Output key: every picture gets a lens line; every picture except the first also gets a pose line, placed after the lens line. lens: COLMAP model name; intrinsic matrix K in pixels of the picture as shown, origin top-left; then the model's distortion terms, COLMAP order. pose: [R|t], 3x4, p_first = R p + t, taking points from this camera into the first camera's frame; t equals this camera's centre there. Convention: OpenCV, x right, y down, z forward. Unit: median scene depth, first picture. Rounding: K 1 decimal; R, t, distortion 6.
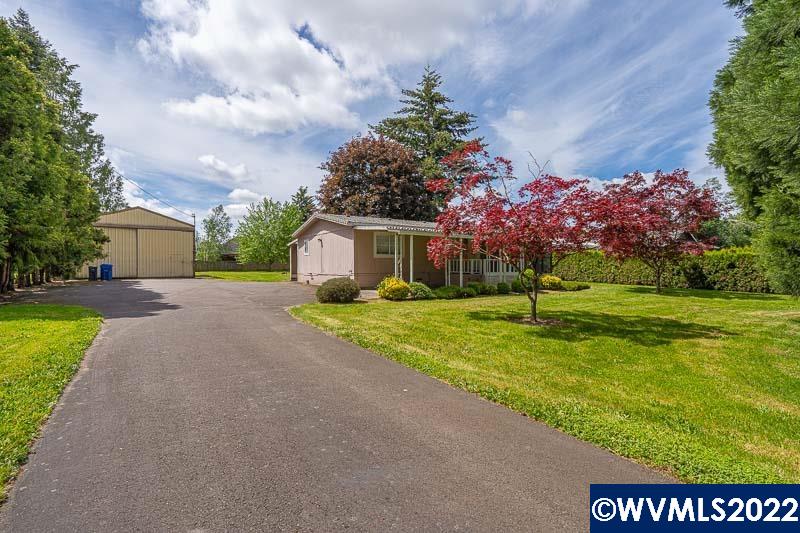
lens RADIAL K [[370.6, 0, 403.6], [0, 370.6, 264.7], [0, 0, 1]] dist [0.000047, -0.000428]
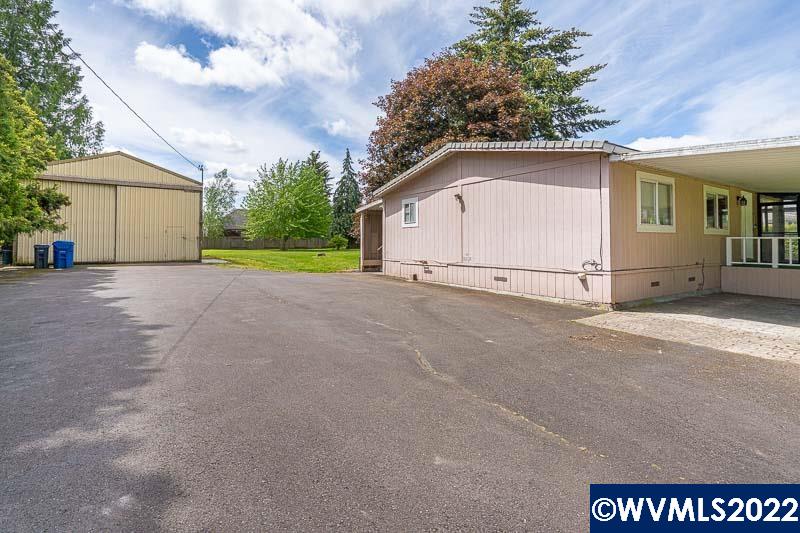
lens RADIAL K [[409.3, 0, 398.1], [0, 409.3, 234.9], [0, 0, 1]] dist [-0.002711, -0.000228]
pose [[0.999193, 0.005534, -0.039794, -0.156386], [-0.006209, 0.999838, -0.016866, -0.002670], [0.039694, 0.017099, 0.999066, 0.241810]]
